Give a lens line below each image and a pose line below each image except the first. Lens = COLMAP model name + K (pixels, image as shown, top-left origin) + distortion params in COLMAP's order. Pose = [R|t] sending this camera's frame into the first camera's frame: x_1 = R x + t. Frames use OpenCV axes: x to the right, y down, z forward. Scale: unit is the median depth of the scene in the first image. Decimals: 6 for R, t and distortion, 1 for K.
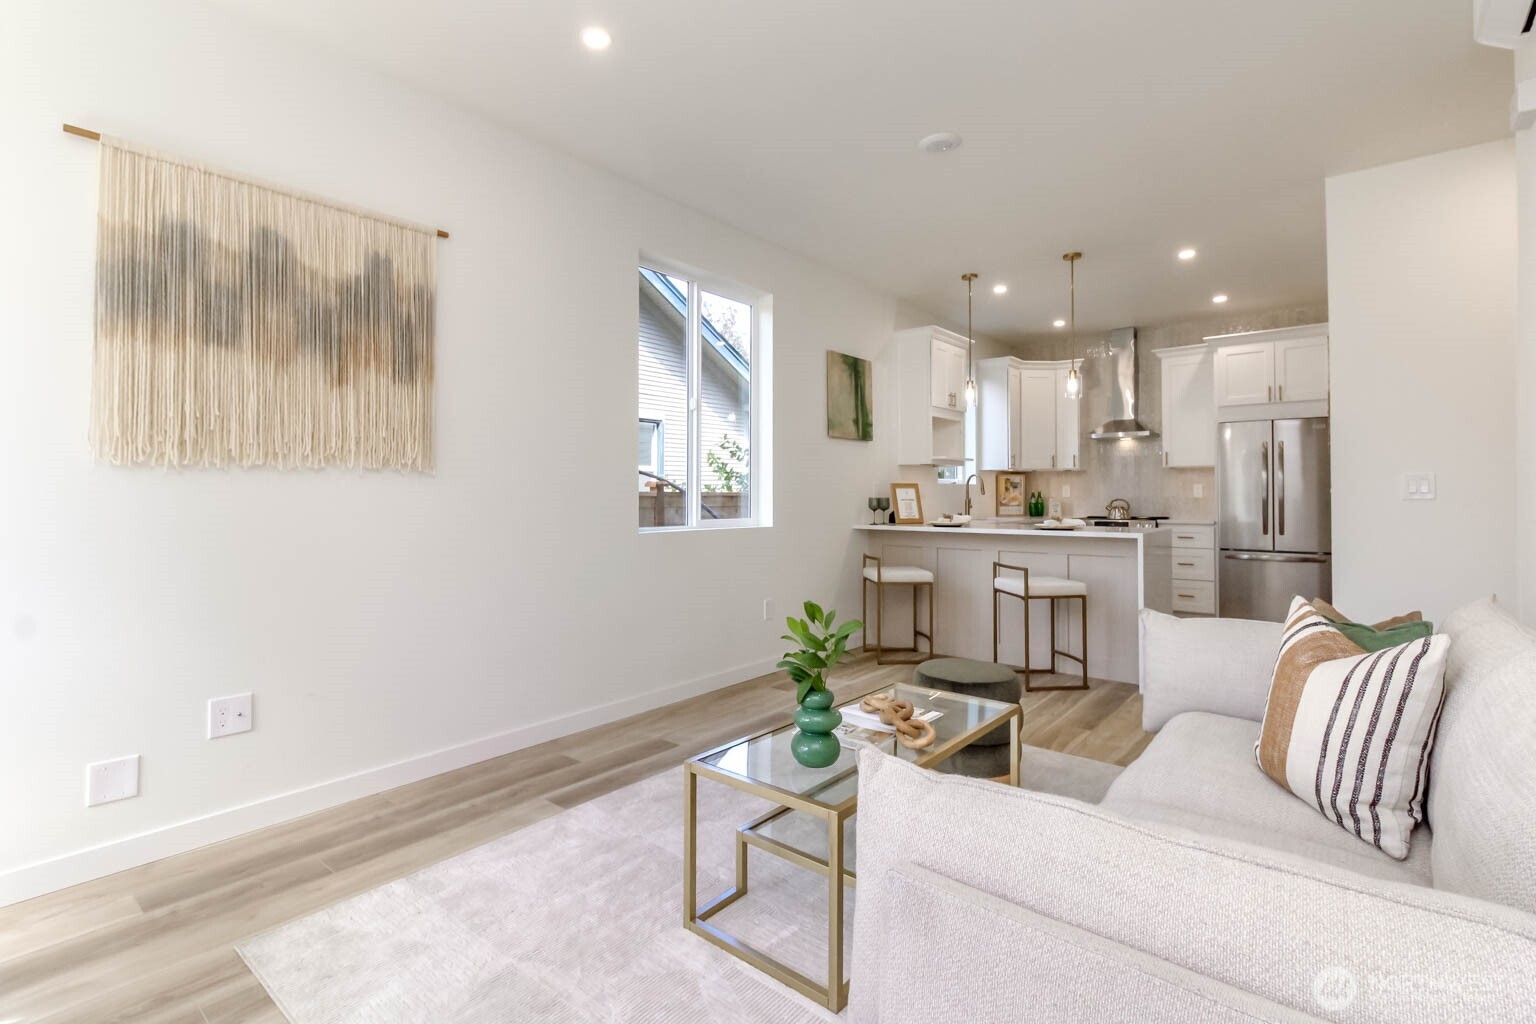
lens RADIAL K [[705.0, 0, 777.3], [0, 705.0, 489.1], [0, 0, 1]] dist [0.005755, -0.003012]
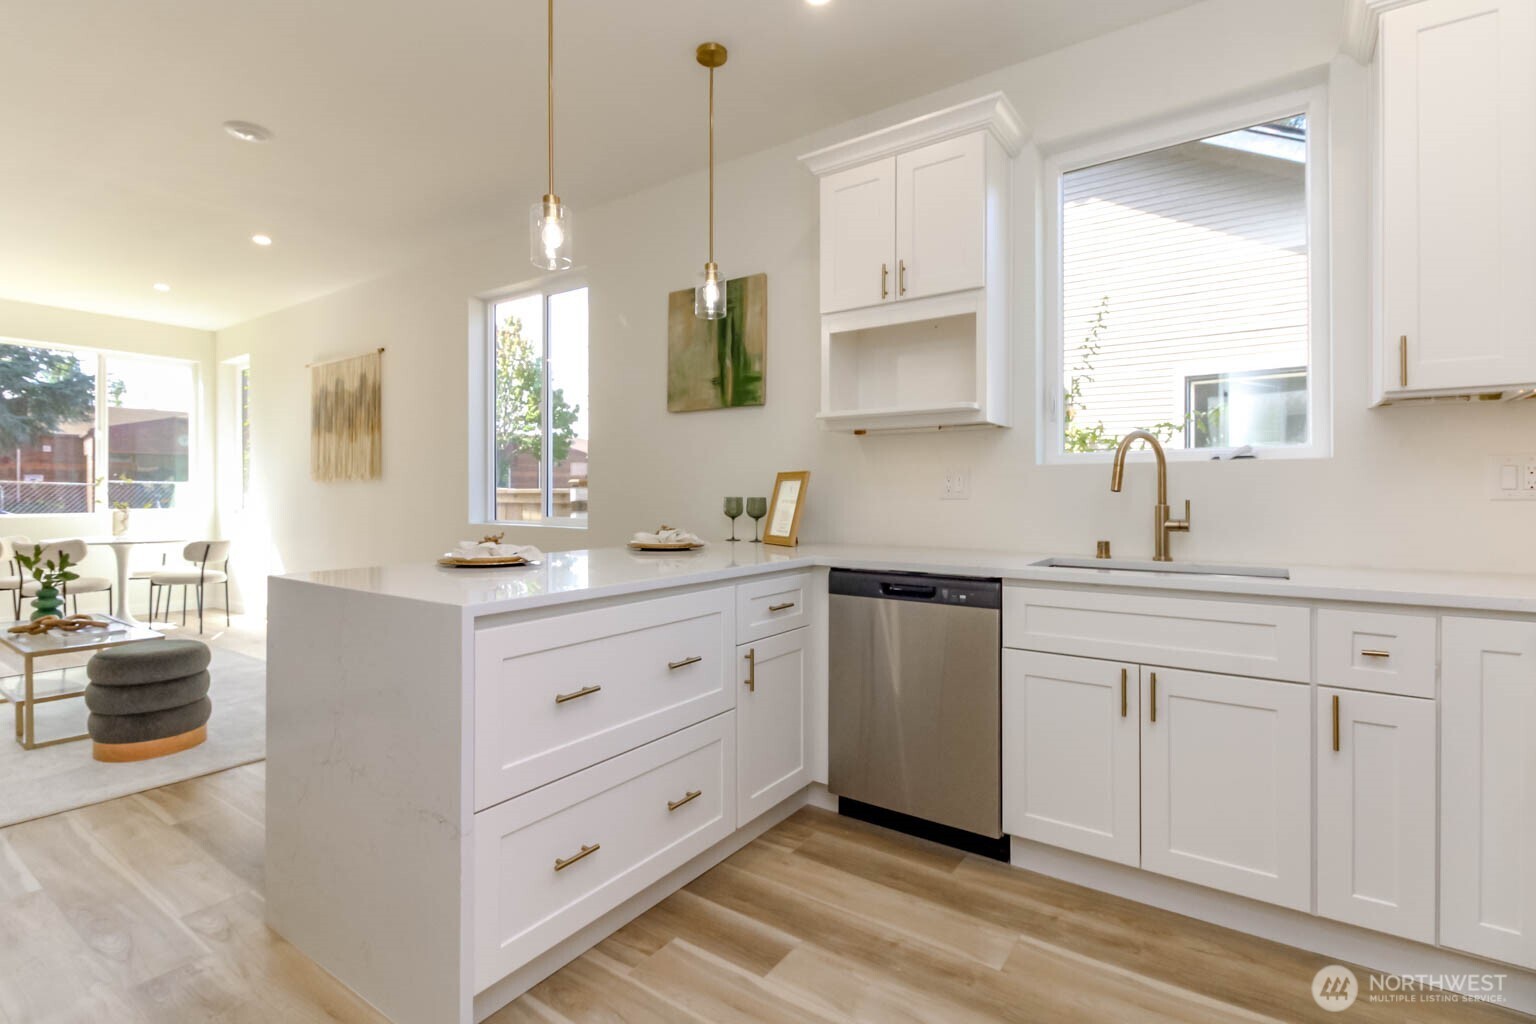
lens RADIAL K [[705.0, 0, 752.6], [0, 705.0, 496.6], [0, 0, 1]] dist [0.005755, -0.003012]
pose [[0.076242, 0.002520, -0.997086, 0.863715], [0.005893, 0.999978, 0.002978, 0.011195], [0.997072, -0.006103, 0.076225, 1.105477]]
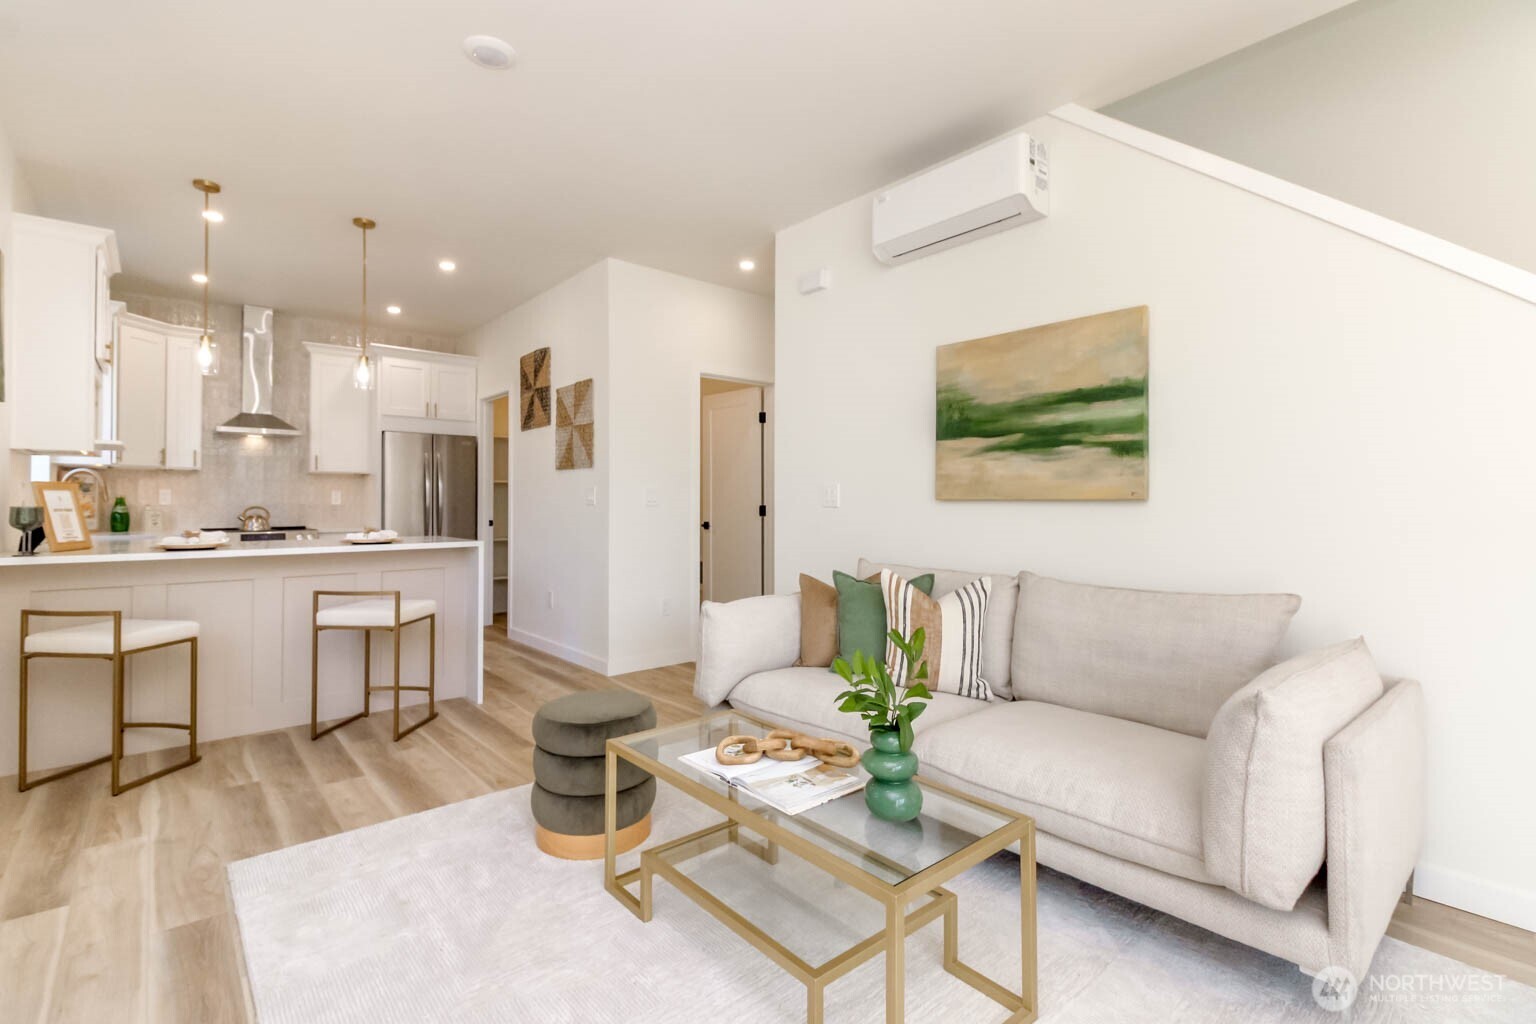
lens RADIAL K [[705.0, 0, 723.4], [0, 705.0, 484.2], [0, 0, 1]] dist [0.005755, -0.003012]
pose [[0.207601, 0.026530, 0.977854, -0.322853], [-0.008951, 0.999642, -0.025221, 0.004504], [-0.978173, -0.003517, 0.207764, 0.396641]]
